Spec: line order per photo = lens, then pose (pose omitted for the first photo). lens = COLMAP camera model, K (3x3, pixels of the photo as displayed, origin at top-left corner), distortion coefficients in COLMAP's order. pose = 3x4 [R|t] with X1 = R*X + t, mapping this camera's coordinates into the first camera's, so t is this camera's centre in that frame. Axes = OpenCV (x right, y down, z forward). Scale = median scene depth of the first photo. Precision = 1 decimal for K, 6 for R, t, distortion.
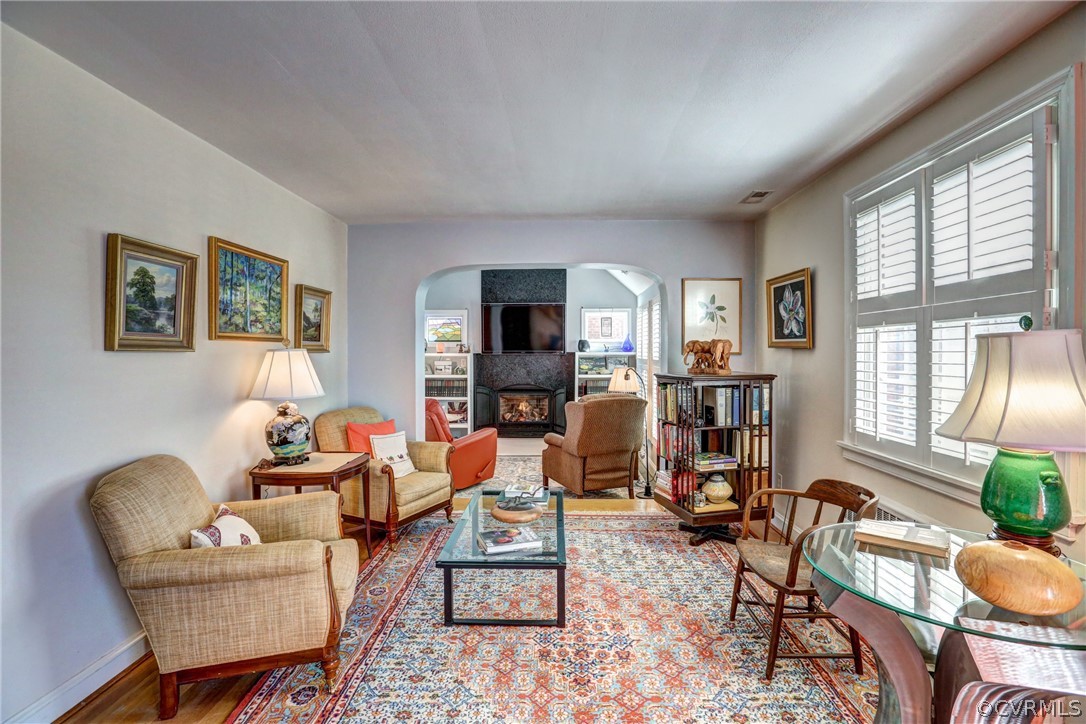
lens RADIAL K [[493.9, 0, 544.9], [0, 493.9, 360.7], [0, 0, 1]] dist [-0.047306, 0.014386]
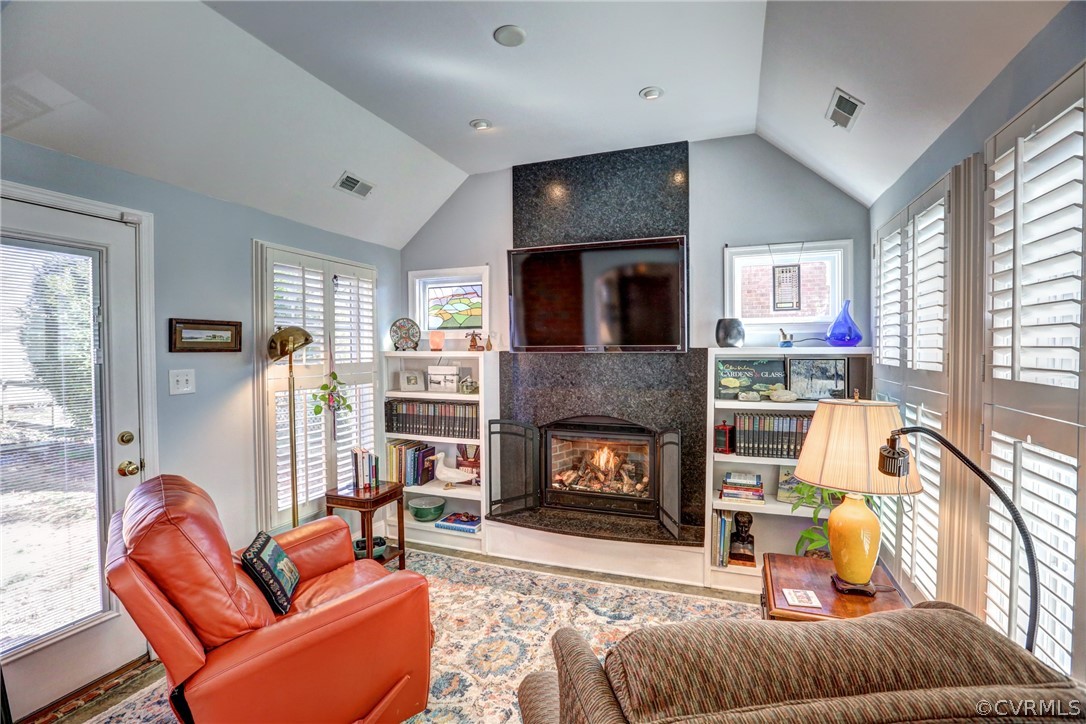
lens RADIAL K [[493.9, 0, 549.1], [0, 493.9, 361.3], [0, 0, 1]] dist [-0.047306, 0.014386]
pose [[0.949245, 0.003691, -0.314516, 0.153468], [-0.000384, 0.999944, 0.010575, -0.023399], [0.314537, -0.009917, 0.949193, 1.305056]]
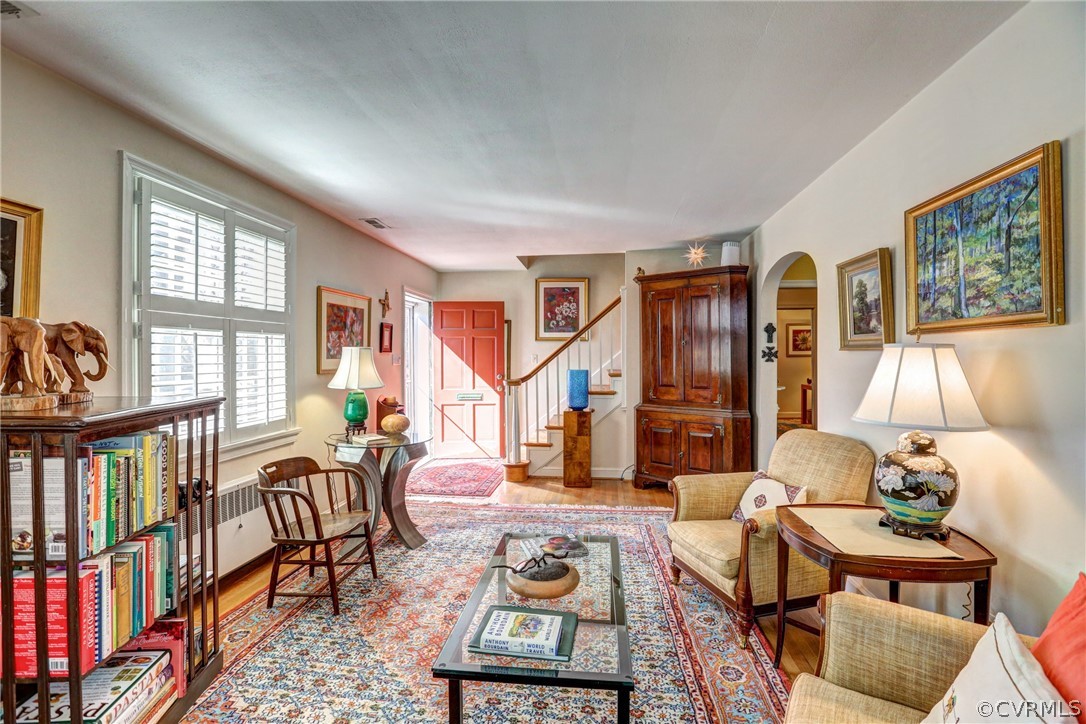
lens RADIAL K [[493.9, 0, 541.7], [0, 493.9, 364.3], [0, 0, 1]] dist [-0.047306, 0.014386]
pose [[-0.996083, 0.003190, 0.088360, -0.110598], [0.006161, 0.999424, 0.033364, -0.020625], [-0.088203, 0.033778, -0.995530, 1.568560]]
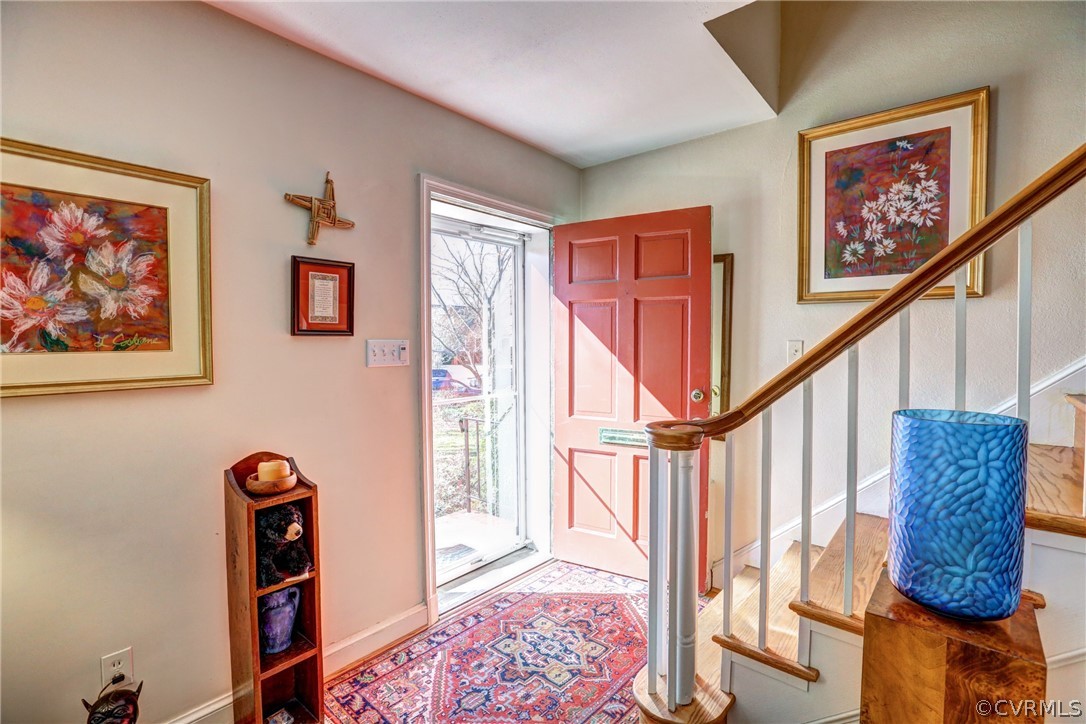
lens RADIAL K [[493.9, 0, 548.1], [0, 493.9, 359.4], [0, 0, 1]] dist [-0.047306, 0.014386]
pose [[-0.780724, -0.018986, 0.624588, -0.071236], [0.012749, 0.998846, 0.046299, -0.003281], [-0.624746, 0.044110, -0.779581, 0.313814]]
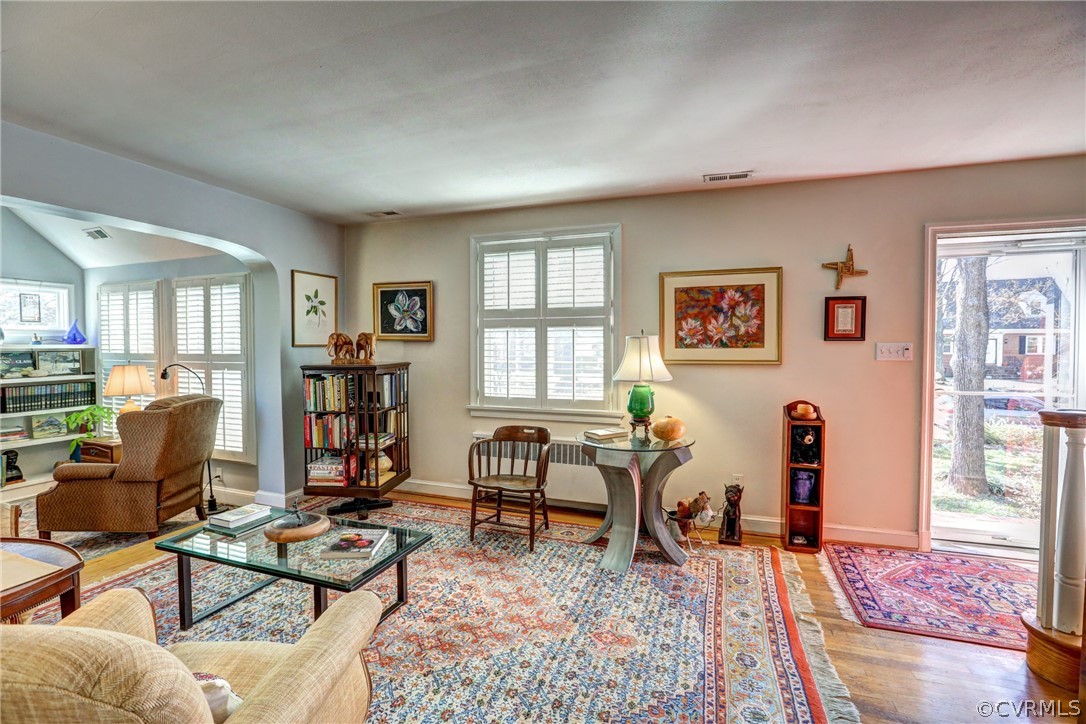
lens RADIAL K [[493.9, 0, 542.8], [0, 493.9, 360.9], [0, 0, 1]] dist [-0.047306, 0.014386]
pose [[0.312896, -0.030002, 0.949313, -0.674111], [0.015833, 0.999527, 0.026371, -0.002448], [-0.949655, 0.006779, 0.313223, 0.299133]]
